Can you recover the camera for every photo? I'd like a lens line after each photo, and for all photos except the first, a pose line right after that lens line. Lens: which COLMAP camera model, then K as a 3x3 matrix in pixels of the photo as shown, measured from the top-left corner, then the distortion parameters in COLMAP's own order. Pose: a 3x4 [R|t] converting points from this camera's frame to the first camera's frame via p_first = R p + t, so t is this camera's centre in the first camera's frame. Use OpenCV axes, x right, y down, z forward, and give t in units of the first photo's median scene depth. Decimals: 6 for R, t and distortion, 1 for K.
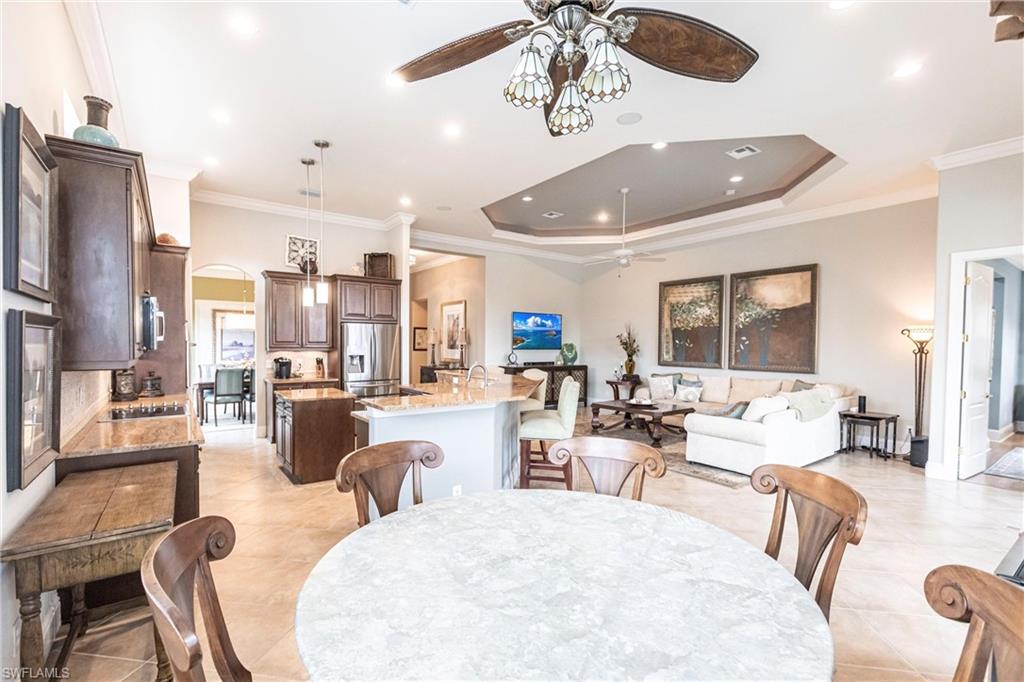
lens RADIAL K [[456.1, 0, 497.4], [0, 456.1, 350.0], [0, 0, 1]] dist [-0.001712, -0.000851]
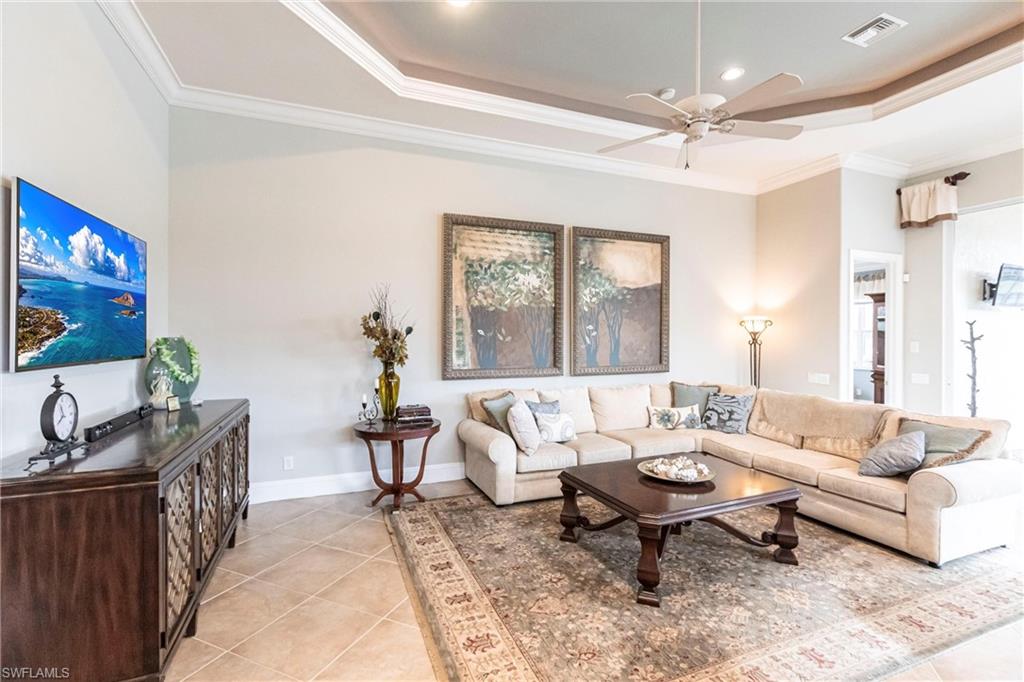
lens RADIAL K [[456.1, 0, 511.9], [0, 456.1, 338.3], [0, 0, 1]] dist [-0.001712, -0.000851]
pose [[0.235184, -0.014065, 0.971849, -0.128078], [0.016010, 0.999816, 0.010595, -0.017574], [-0.971819, 0.013067, 0.235366, 0.915411]]
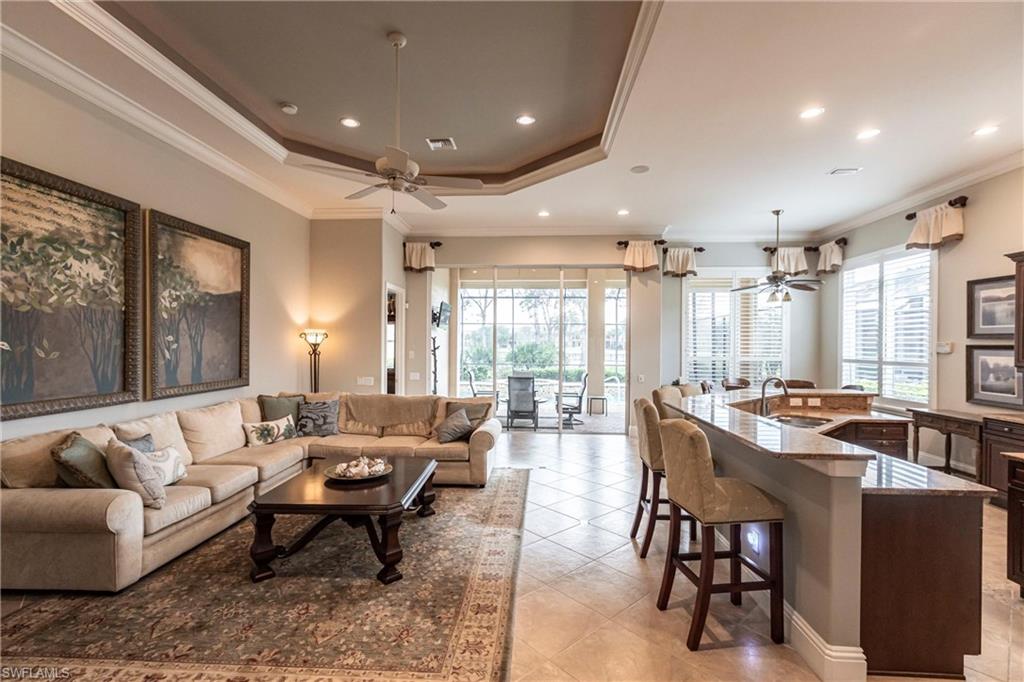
lens RADIAL K [[456.1, 0, 512.7], [0, 456.1, 344.8], [0, 0, 1]] dist [-0.001712, -0.000851]
pose [[-0.782864, -0.015180, 0.622008, -0.107050], [-0.003291, 0.999789, 0.020257, -0.028822], [-0.622184, 0.013811, -0.782749, 1.121776]]
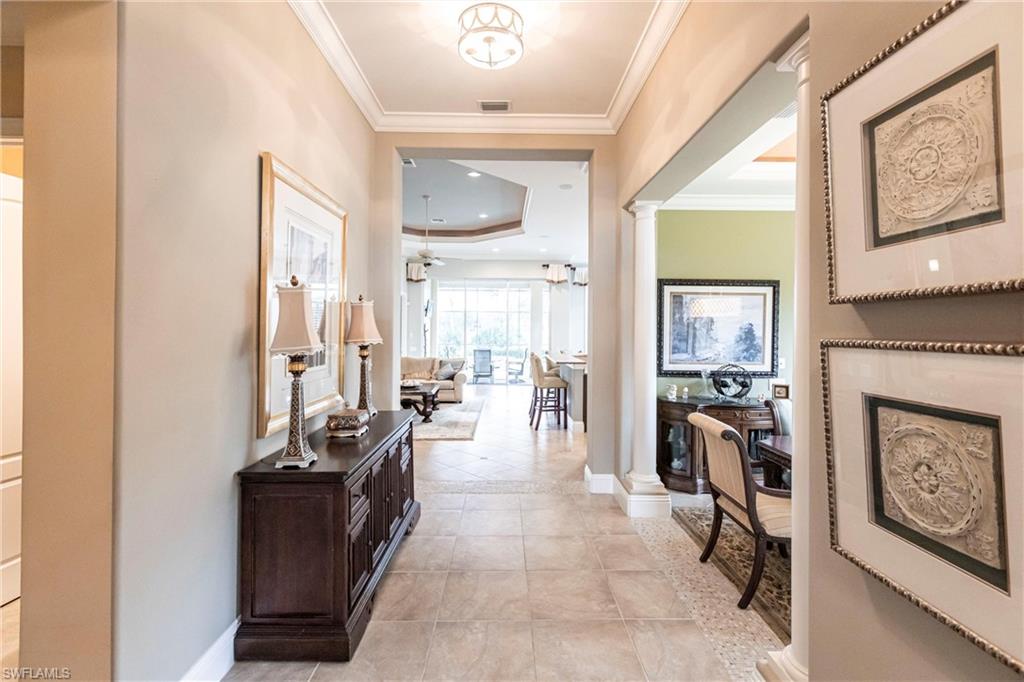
lens RADIAL K [[456.1, 0, 513.1], [0, 456.1, 336.4], [0, 0, 1]] dist [-0.001712, -0.000851]
pose [[-0.827829, -0.024291, 0.560455, -0.456585], [-0.005029, 0.999343, 0.035884, -0.039257], [-0.560958, 0.026887, -0.827407, 1.553880]]
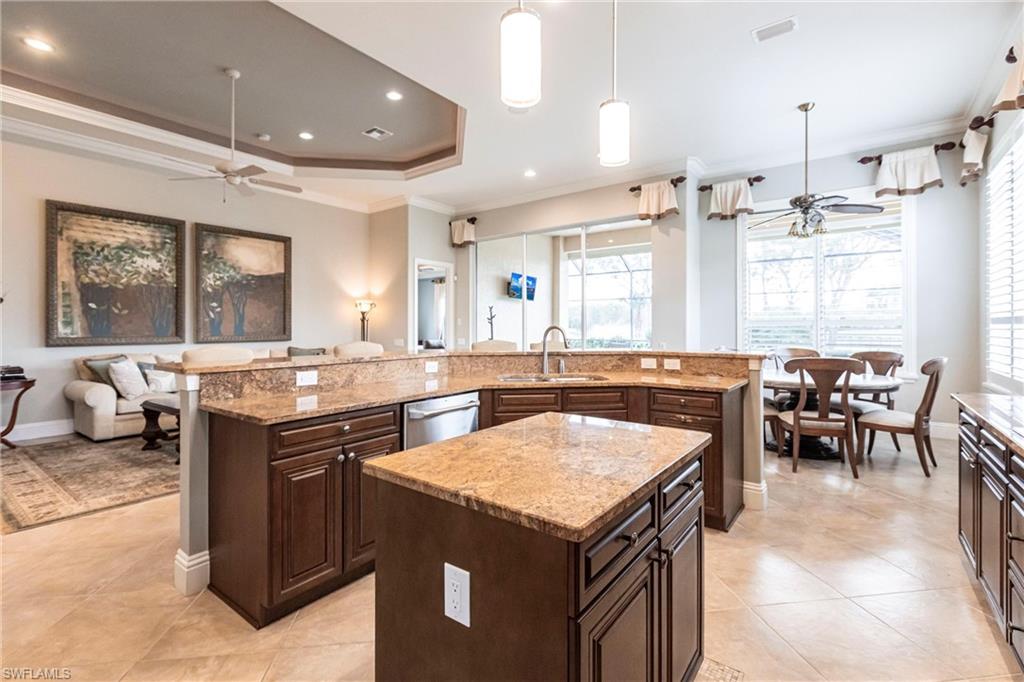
lens RADIAL K [[456.1, 0, 514.9], [0, 456.1, 328.8], [0, 0, 1]] dist [-0.001712, -0.000851]
pose [[-0.306267, -0.012403, 0.951865, -0.404723], [0.013929, 0.999750, 0.017509, 0.011427], [-0.951844, 0.018621, -0.306018, 0.702174]]
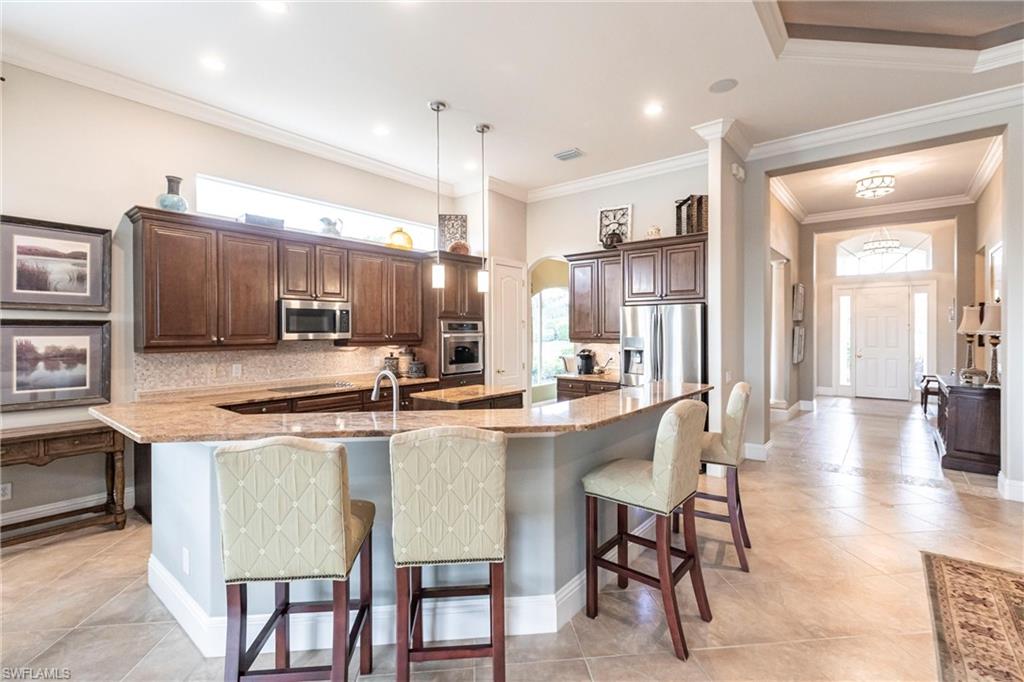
lens RADIAL K [[456.1, 0, 522.0], [0, 456.1, 331.7], [0, 0, 1]] dist [-0.001712, -0.000851]
pose [[0.272387, -0.004820, -0.962176, 0.294436], [-0.011119, 0.999905, -0.008157, -0.008420], [0.962124, 0.012920, 0.272308, 0.544213]]
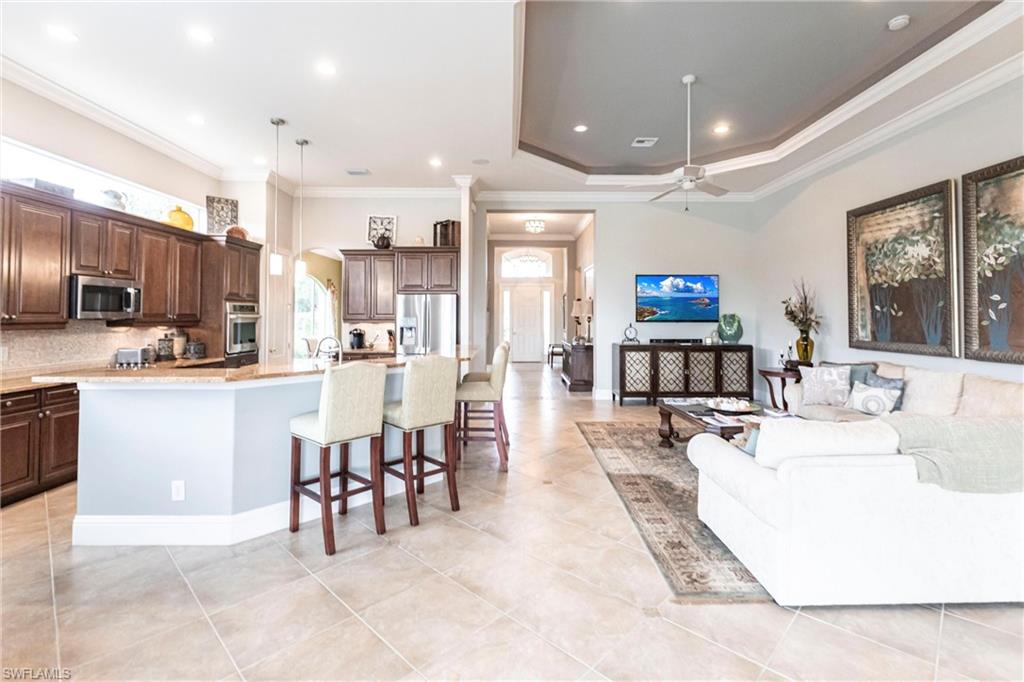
lens RADIAL K [[456.1, 0, 512.3], [0, 456.1, 305.0], [0, 0, 1]] dist [-0.001712, -0.000851]
pose [[0.817999, -0.022708, -0.574771, 0.378562], [-0.003218, 0.999024, -0.044050, 0.005709], [0.575210, 0.037883, 0.817128, 0.280359]]
